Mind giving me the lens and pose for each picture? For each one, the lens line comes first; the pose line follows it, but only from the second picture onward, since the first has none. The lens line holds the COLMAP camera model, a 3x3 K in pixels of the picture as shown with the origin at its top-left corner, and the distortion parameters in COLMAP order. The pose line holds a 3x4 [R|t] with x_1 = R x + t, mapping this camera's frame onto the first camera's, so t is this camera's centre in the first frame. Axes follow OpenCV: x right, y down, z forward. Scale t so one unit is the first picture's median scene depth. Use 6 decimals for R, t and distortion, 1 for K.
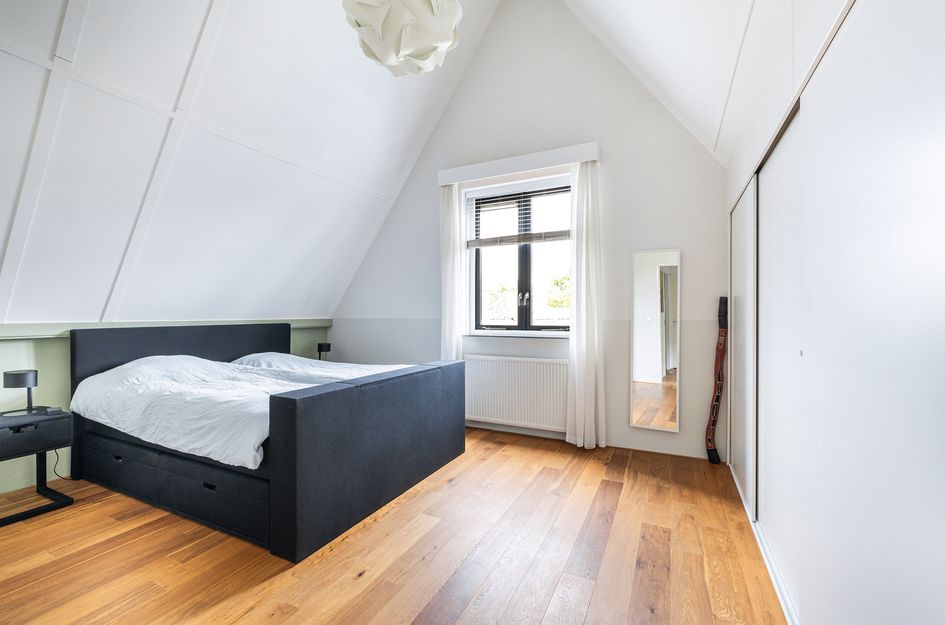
lens RADIAL K [[411.5, 0, 477.2], [0, 411.5, 319.2], [0, 0, 1]] dist [0.001648, -0.000009]
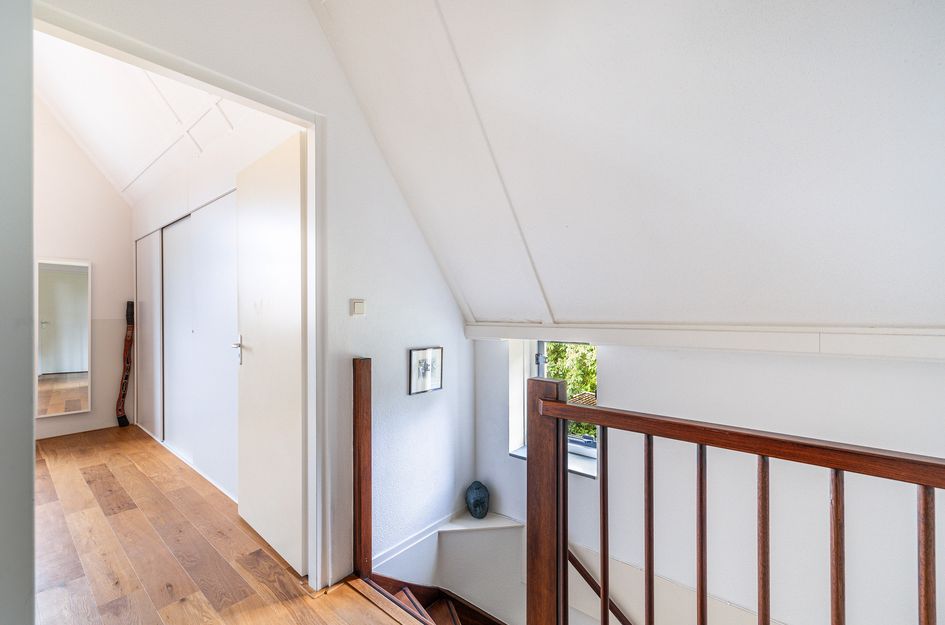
lens RADIAL K [[411.5, 0, 475.9], [0, 411.5, 313.0], [0, 0, 1]] dist [0.001648, -0.000009]
pose [[0.266386, -0.002402, 0.963863, -0.393454], [0.013820, 0.999904, -0.001328, 0.001960], [-0.963767, 0.013675, 0.266394, -0.441900]]
